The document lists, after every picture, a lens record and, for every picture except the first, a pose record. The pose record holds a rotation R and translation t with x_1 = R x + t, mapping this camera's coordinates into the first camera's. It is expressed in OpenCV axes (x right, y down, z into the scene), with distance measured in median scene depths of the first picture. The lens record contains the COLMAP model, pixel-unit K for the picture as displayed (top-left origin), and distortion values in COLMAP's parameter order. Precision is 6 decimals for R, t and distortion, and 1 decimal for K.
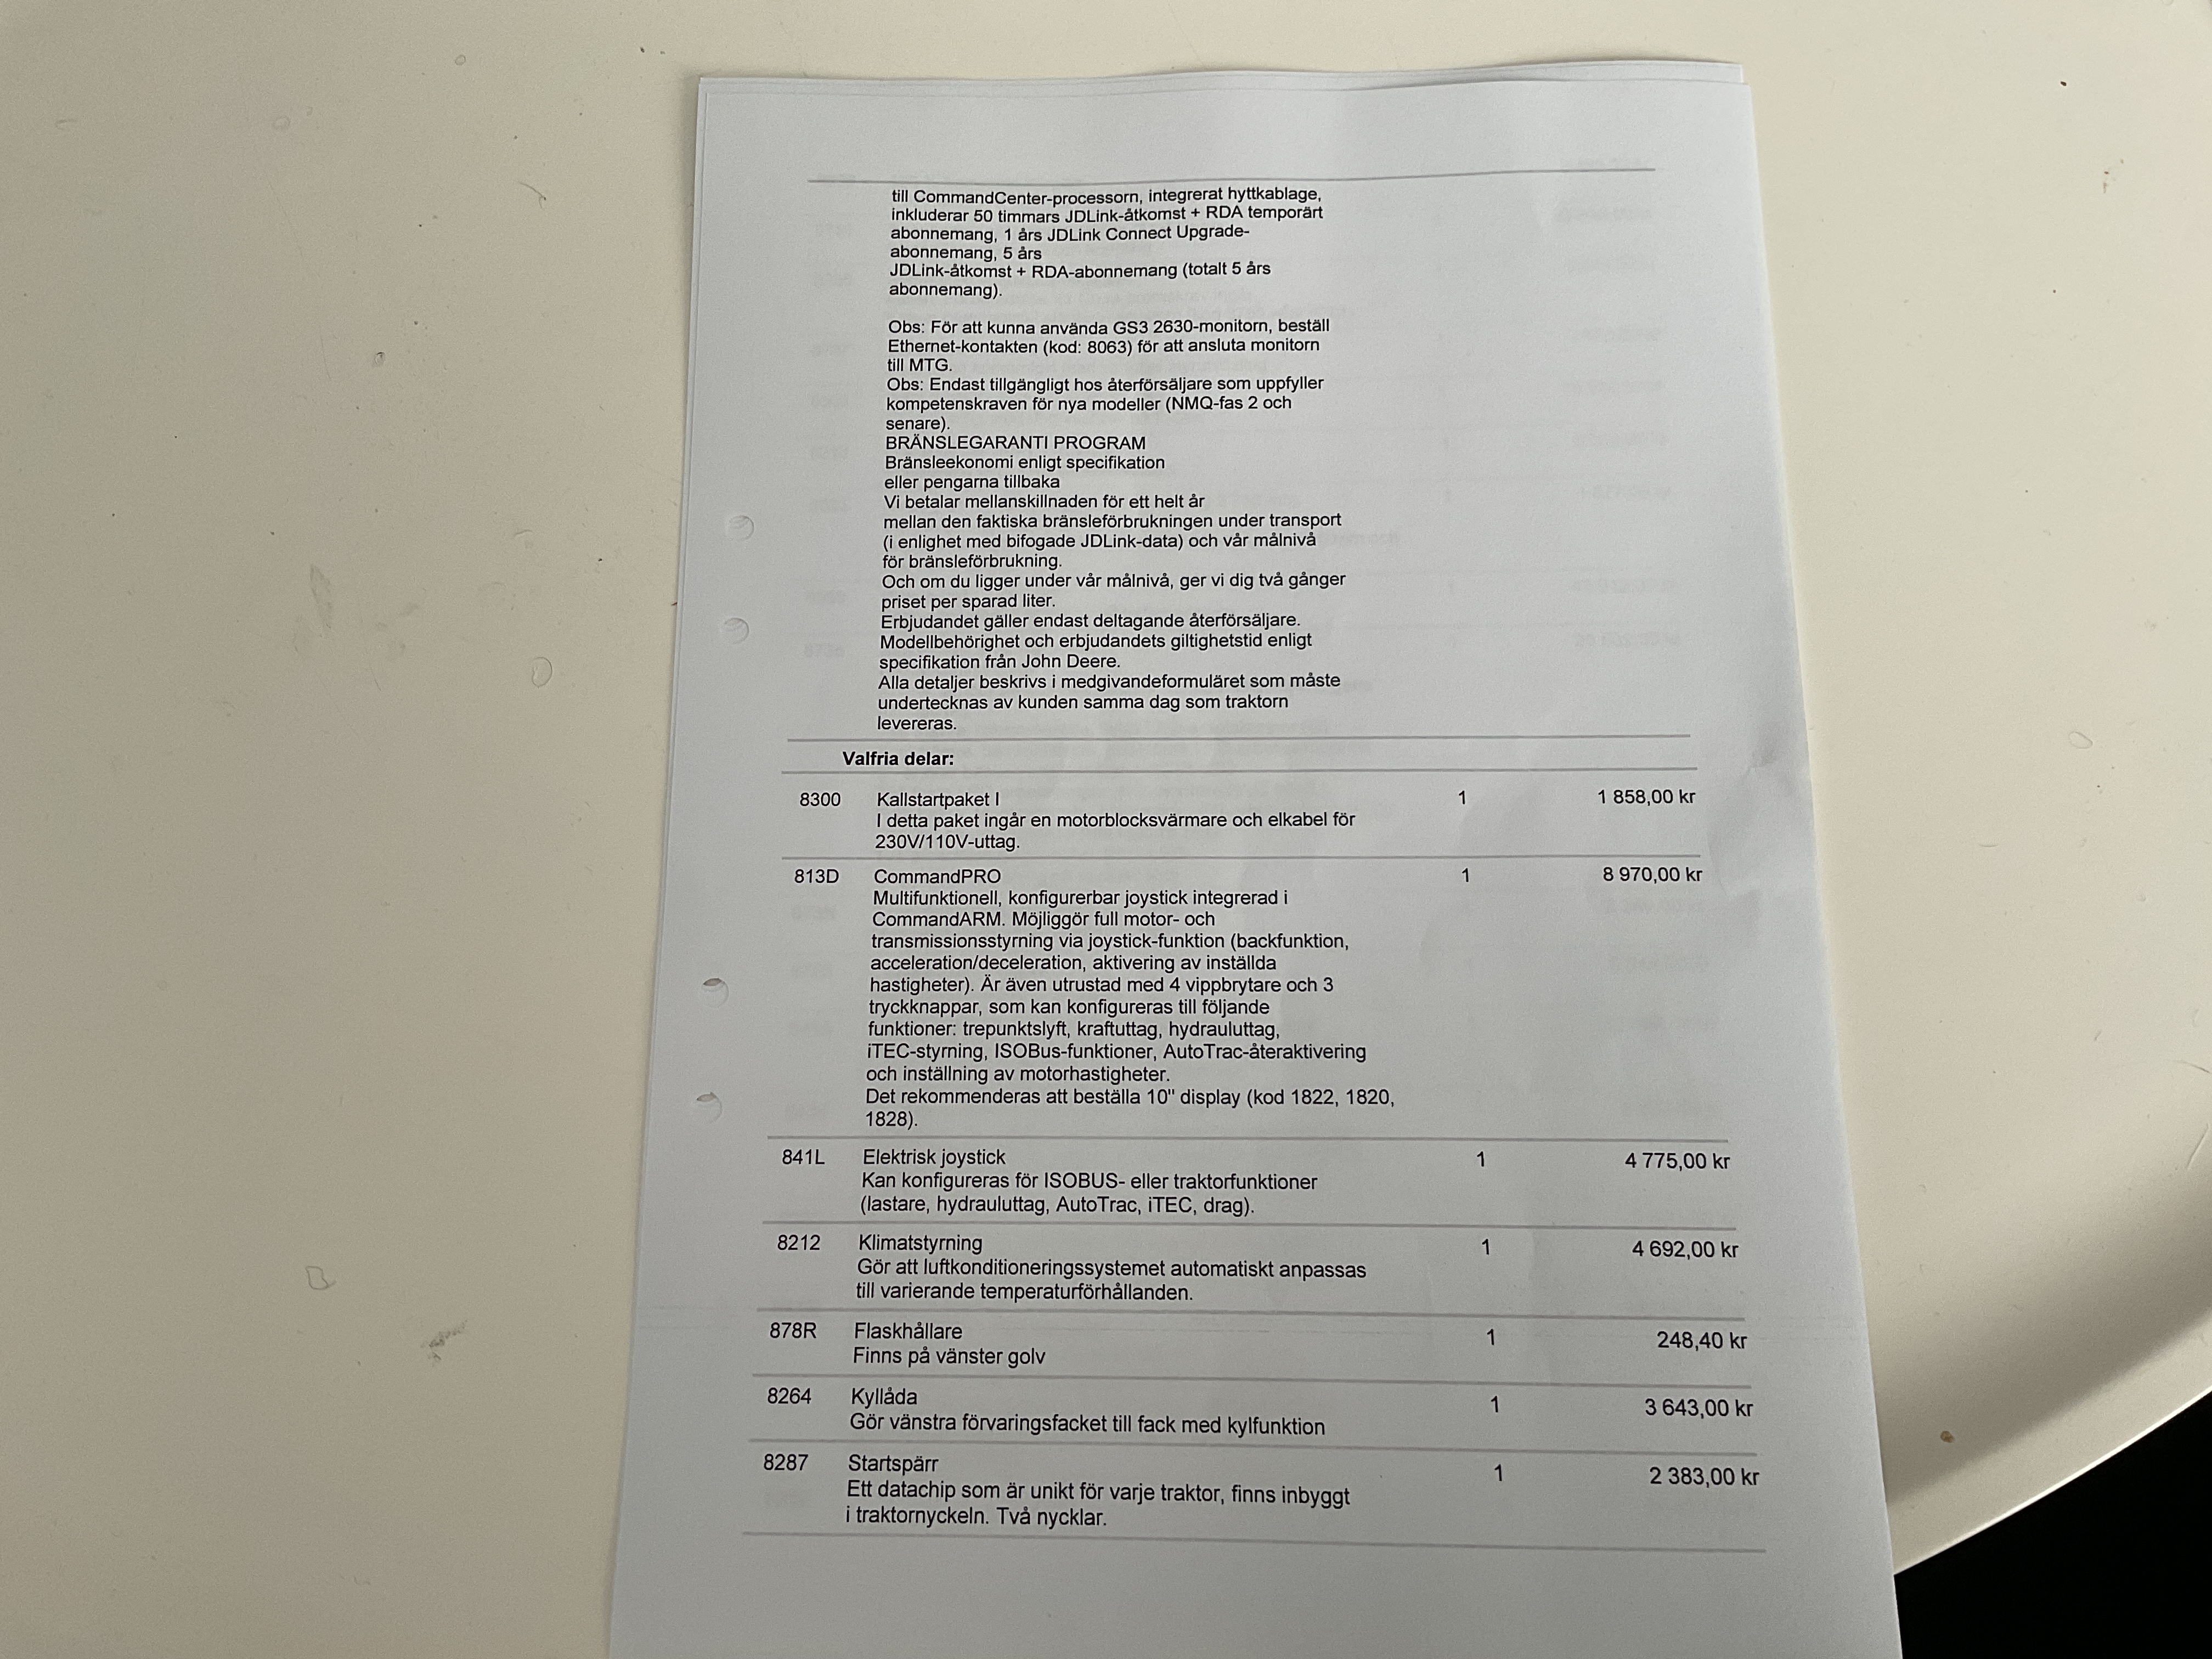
lens RADIAL K [[1864.3, 0, 1157.5], [0, 1864.3, 825.6], [0, 0, 1]] dist [0.138935, 0.000505]
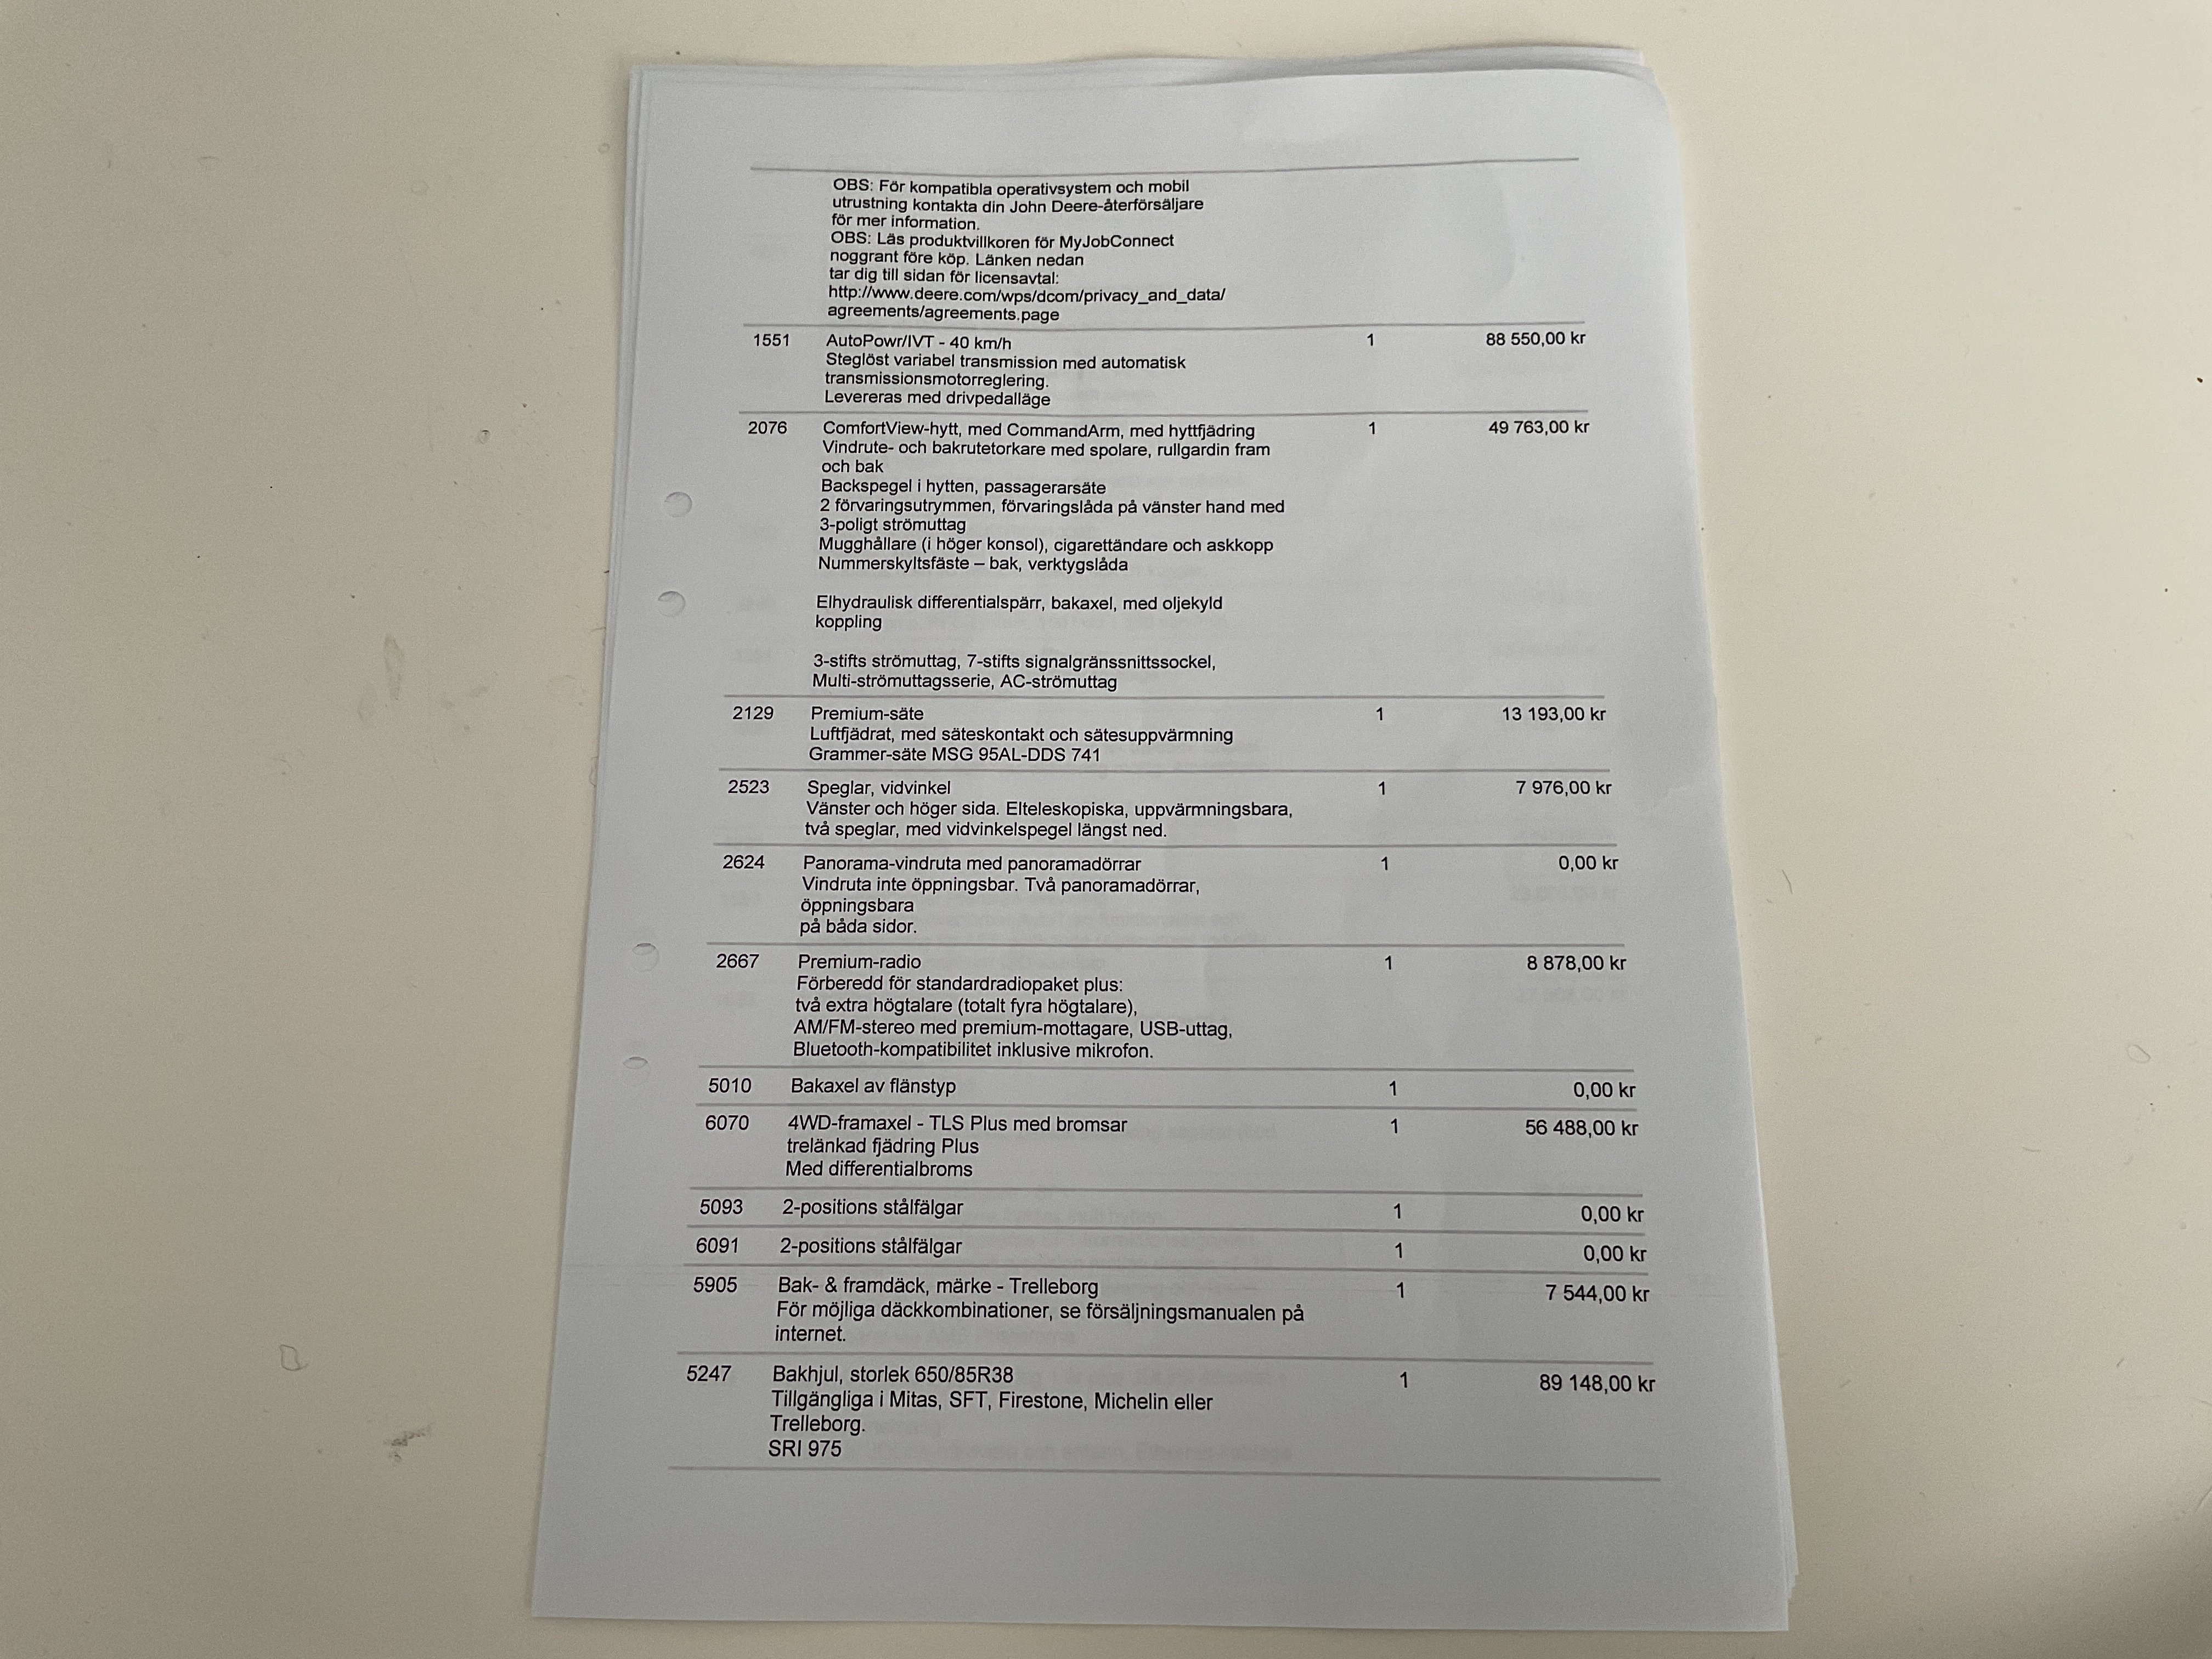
lens RADIAL K [[1855.6, 0, 1106.0], [0, 1855.6, 829.5], [0, 0, 1]] dist [0.071024, -0.001764]
pose [[0.999801, 0.015570, 0.012471, 0.000027], [-0.015405, 0.999794, -0.013215, 0.031267], [-0.012674, 0.013020, 0.999835, -0.007699]]
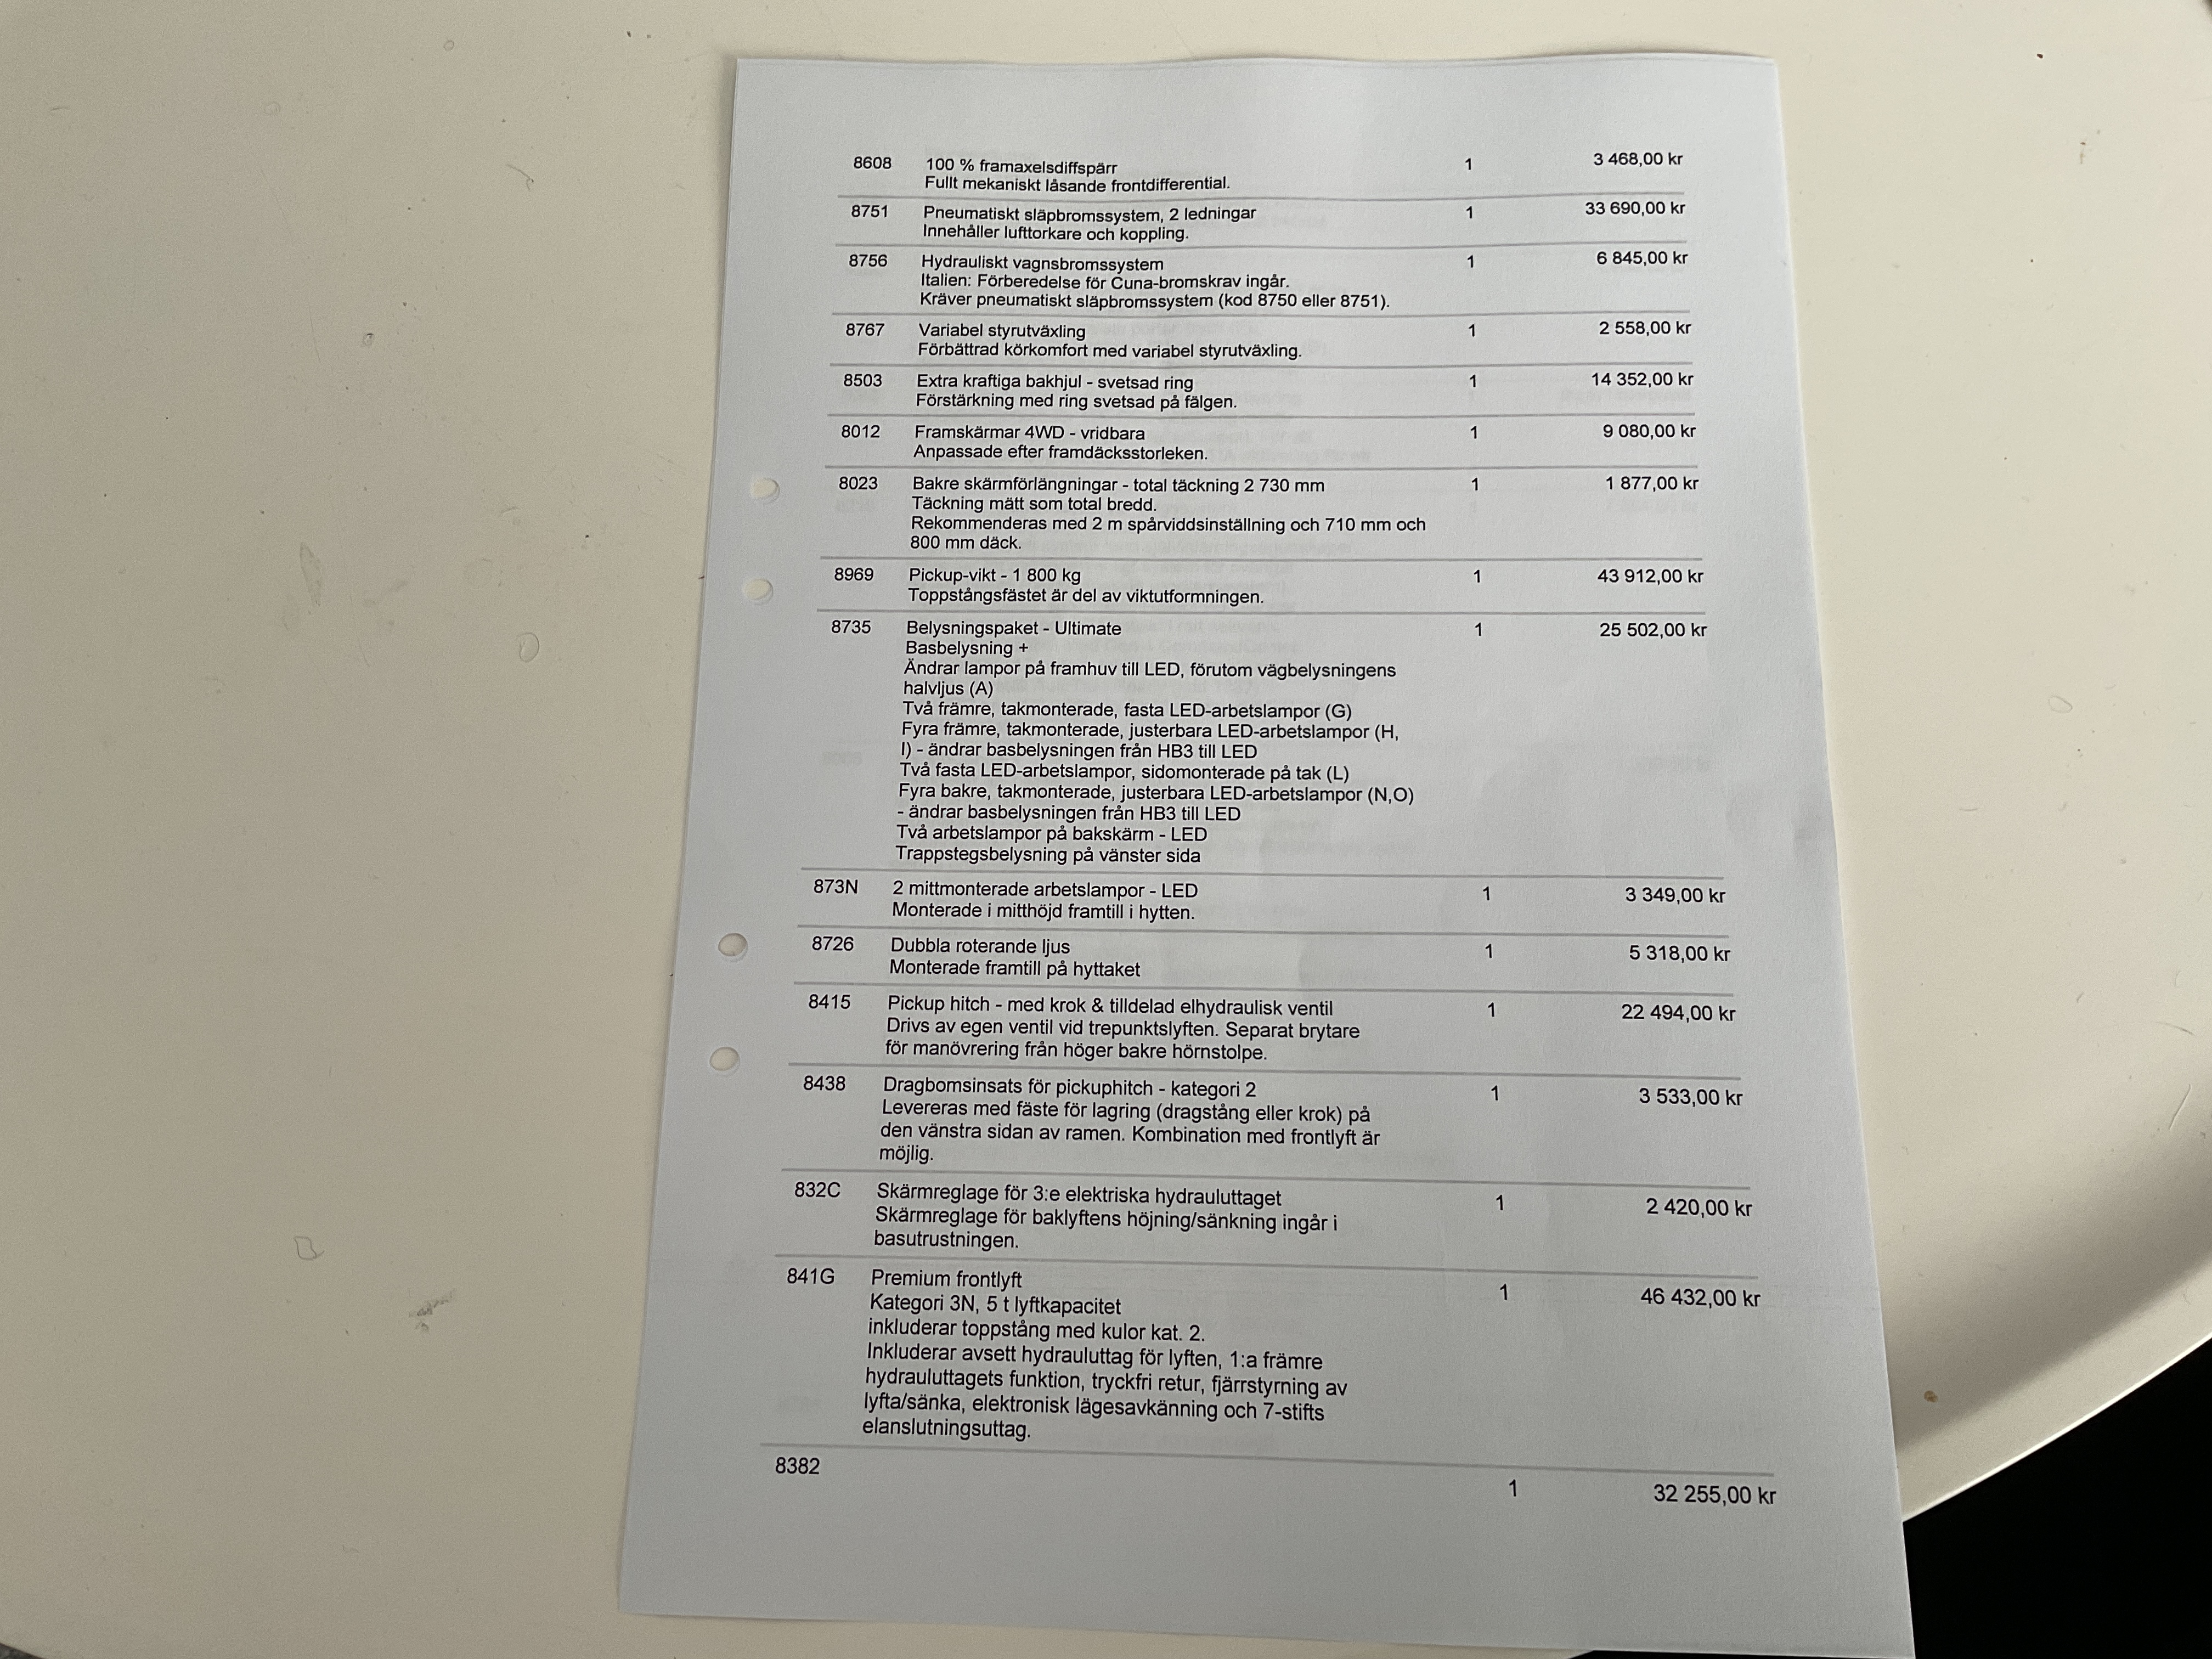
lens RADIAL K [[1889.0, 0, 1185.9], [0, 1889.0, 890.5], [0, 0, 1]] dist [0.217417, -0.242130]
pose [[0.999881, 0.015049, 0.003449, 0.000517], [-0.014933, 0.999394, -0.031440, 0.108871], [-0.003920, 0.031384, 0.999500, -0.026653]]
